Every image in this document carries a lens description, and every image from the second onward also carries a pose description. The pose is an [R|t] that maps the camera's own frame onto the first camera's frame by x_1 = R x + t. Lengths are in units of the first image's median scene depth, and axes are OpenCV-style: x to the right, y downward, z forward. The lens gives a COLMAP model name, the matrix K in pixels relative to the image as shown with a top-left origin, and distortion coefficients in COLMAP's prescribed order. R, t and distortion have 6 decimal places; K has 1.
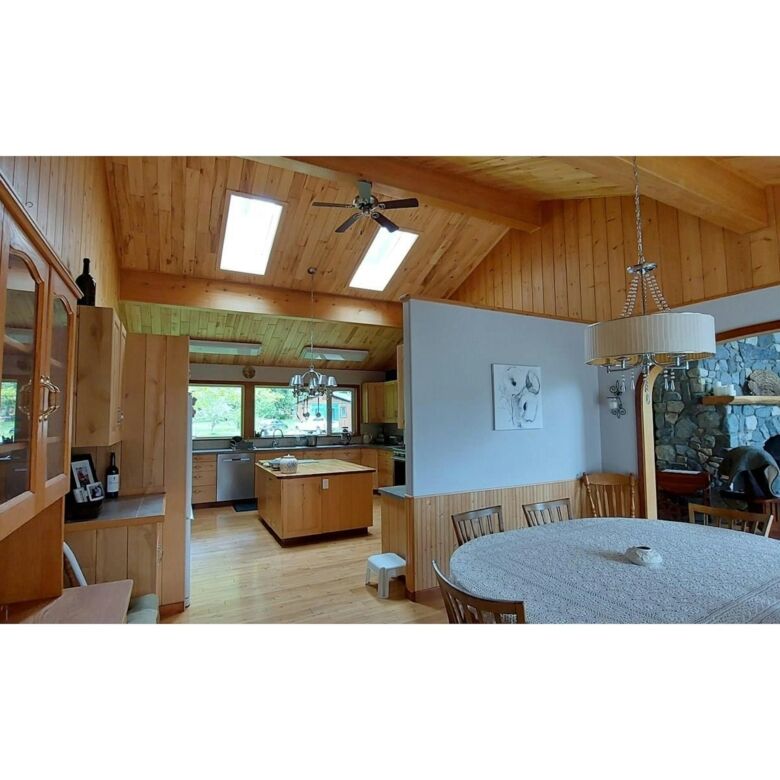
lens RADIAL K [[416.8, 0, 378.9], [0, 416.8, 389.7], [0, 0, 1]] dist [-0.003231, -0.000143]
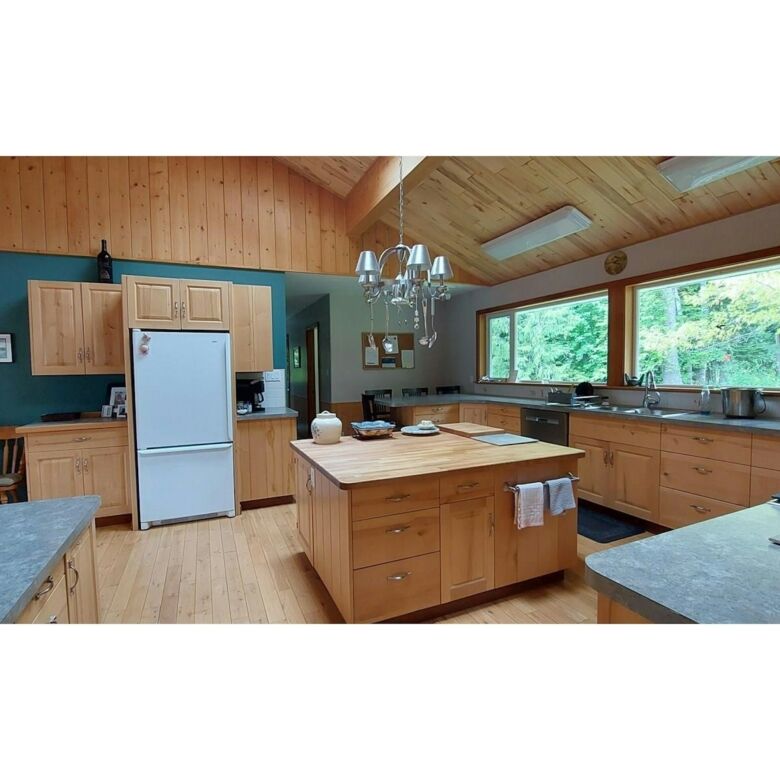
lens RADIAL K [[416.8, 0, 389.4], [0, 416.8, 390.1], [0, 0, 1]] dist [-0.003231, -0.000143]
pose [[-0.047242, 0.063649, -0.996854, 0.239606], [0.089383, 0.994234, 0.059246, 0.062210], [0.994876, -0.086303, -0.052658, 0.735662]]
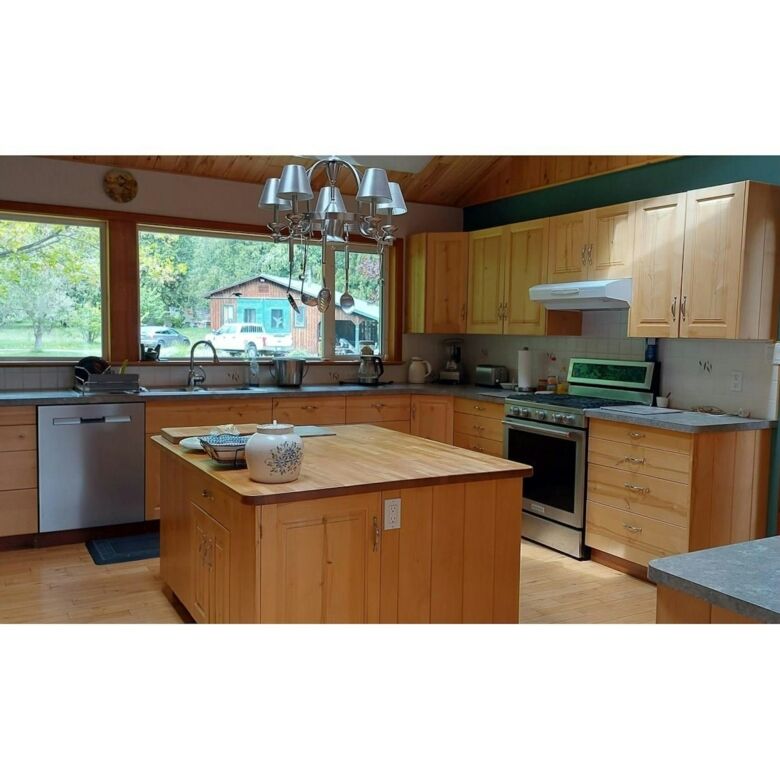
lens RADIAL K [[741.9, 0, 410.2], [0, 741.9, 391.1], [0, 0, 1]] dist [0.034522, 0.000000]
pose [[0.996347, 0.022617, 0.082342, -0.107001], [-0.034382, 0.988923, 0.144394, 0.034300], [-0.078165, -0.146698, 0.986088, 0.302025]]
